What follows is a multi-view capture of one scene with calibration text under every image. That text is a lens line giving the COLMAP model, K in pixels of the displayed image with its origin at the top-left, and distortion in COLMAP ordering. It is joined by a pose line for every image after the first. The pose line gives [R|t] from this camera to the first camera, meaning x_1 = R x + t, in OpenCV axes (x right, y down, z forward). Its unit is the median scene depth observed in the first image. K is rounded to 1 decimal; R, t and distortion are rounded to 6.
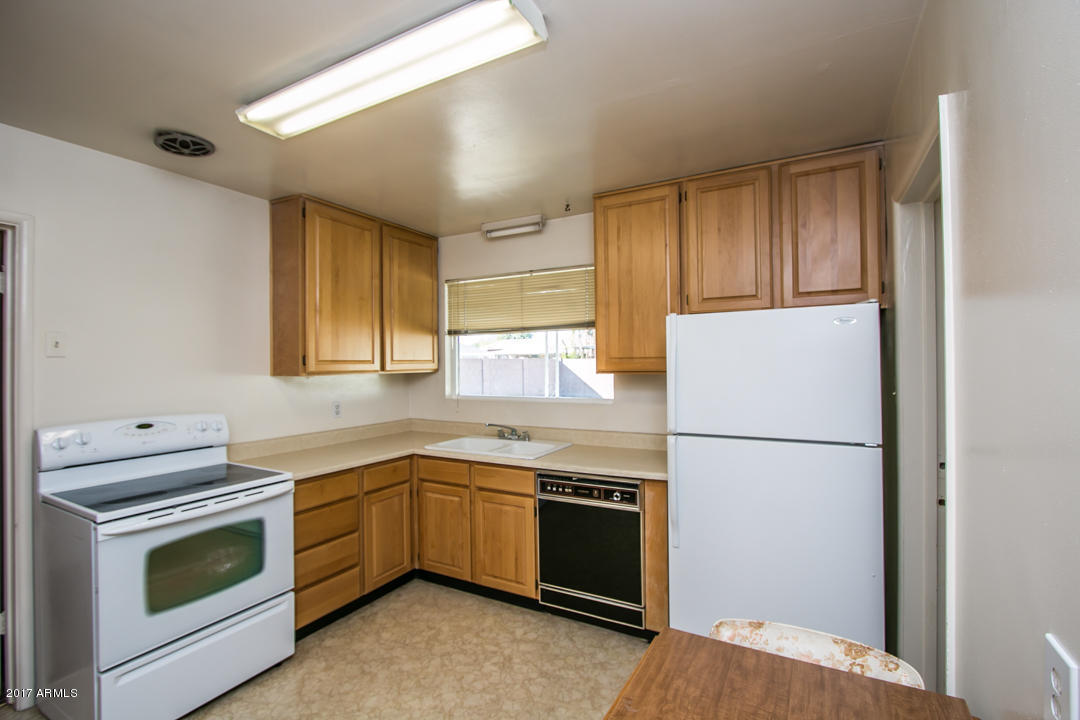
lens RADIAL K [[493.6, 0, 540.0], [0, 493.6, 360.0], [0, 0, 1]] dist [-0.020736, 0.000338]
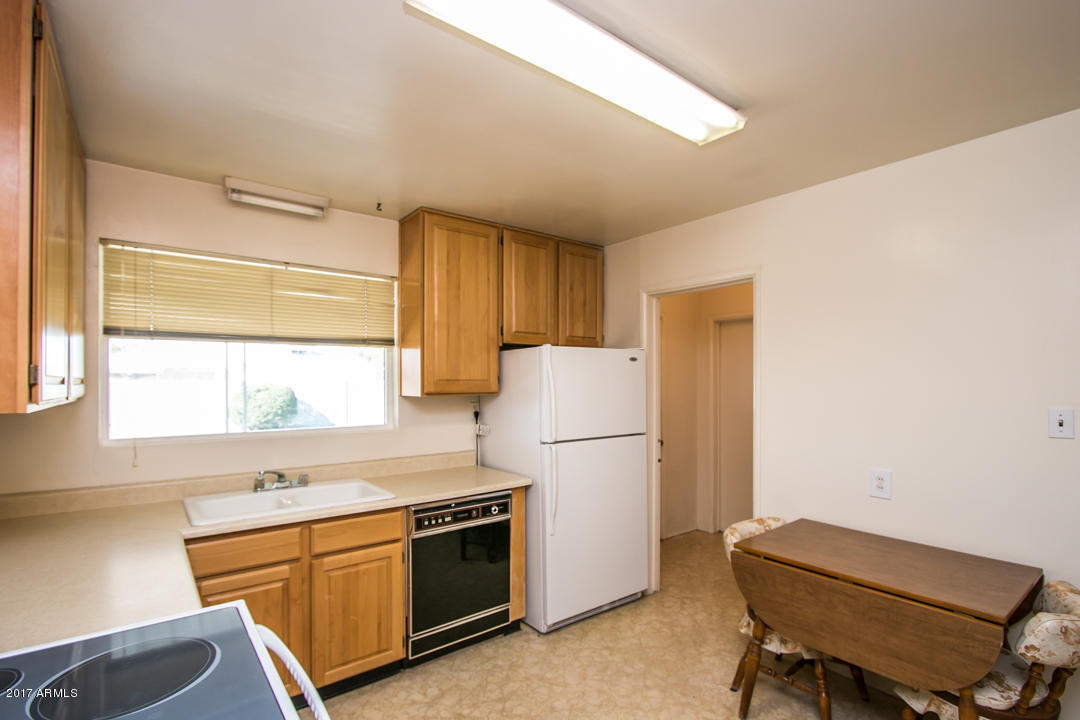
lens RADIAL K [[507.1, 0, 539.9], [0, 507.1, 380.5], [0, 0, 1]] dist [-0.017175, 0.000126]
pose [[0.392233, 0.010343, 0.919808, -0.745782], [-0.006388, 0.999943, -0.008520, 0.005026], [-0.919844, -0.002534, 0.392276, 0.440669]]
